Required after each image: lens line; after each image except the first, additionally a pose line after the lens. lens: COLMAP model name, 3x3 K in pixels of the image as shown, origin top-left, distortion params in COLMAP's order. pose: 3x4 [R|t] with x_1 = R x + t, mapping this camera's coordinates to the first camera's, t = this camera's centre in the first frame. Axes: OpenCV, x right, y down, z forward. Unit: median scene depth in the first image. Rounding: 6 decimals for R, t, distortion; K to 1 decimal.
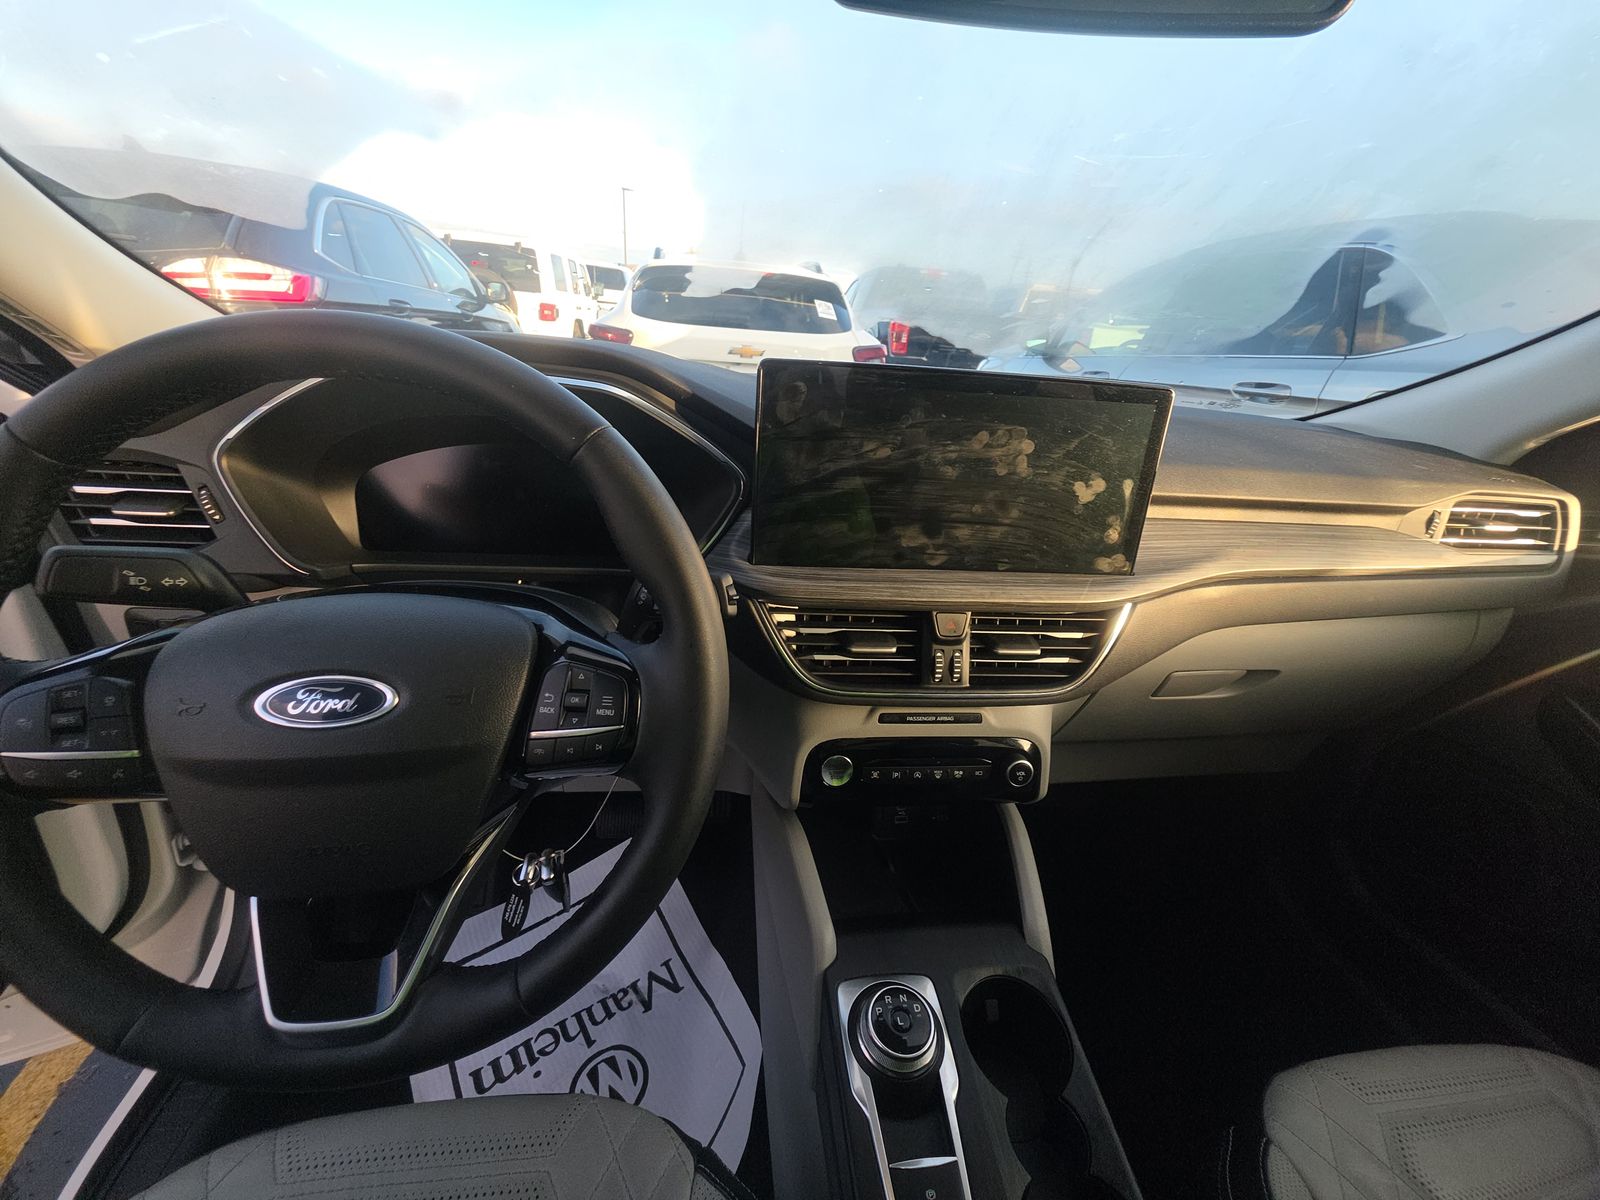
lens RADIAL K [[624.7, 0, 800.0], [0, 624.7, 600.0], [0, 0, 1]] dist [0.031367, -0.018777]
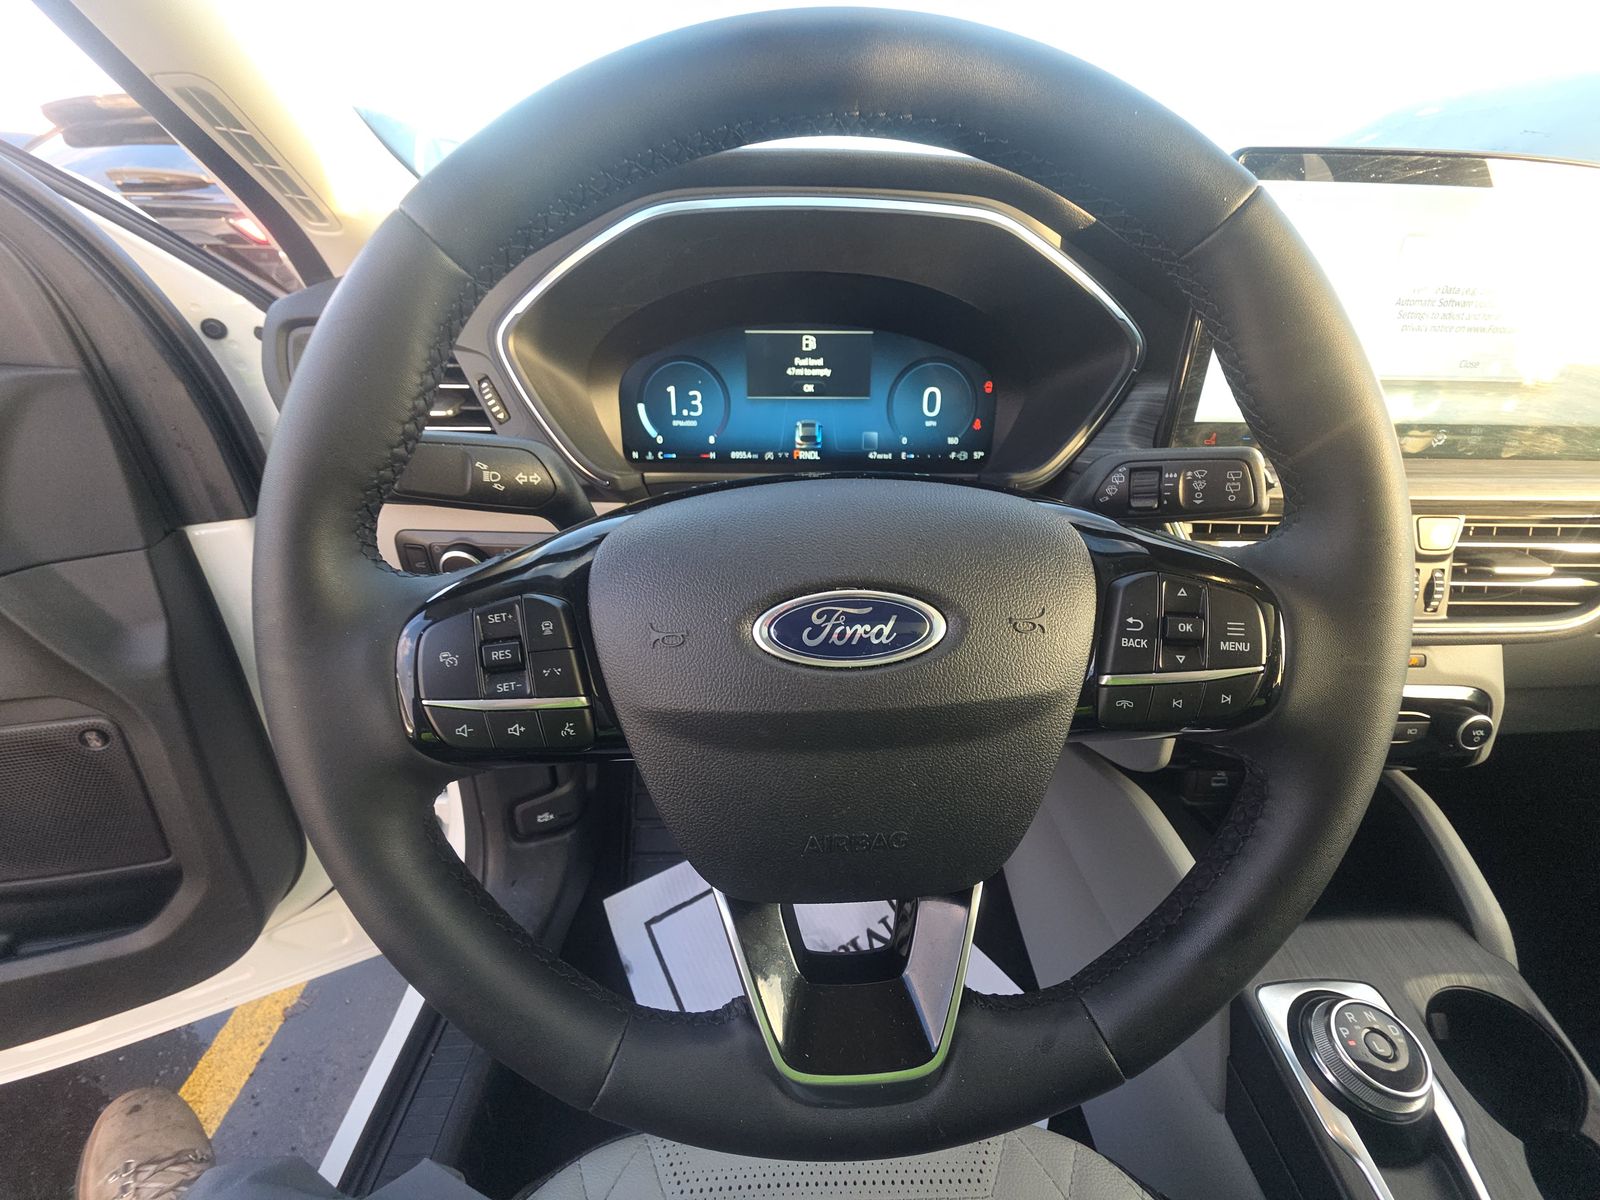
lens RADIAL K [[632.6, 0, 800.0], [0, 632.6, 600.0], [0, 0, 1]] dist [-0.007951, -0.000056]
pose [[0.994567, -0.006553, -0.103893, -0.451923], [0.015516, 0.996201, 0.085691, 0.044703], [0.102937, -0.086837, 0.990890, 0.203468]]
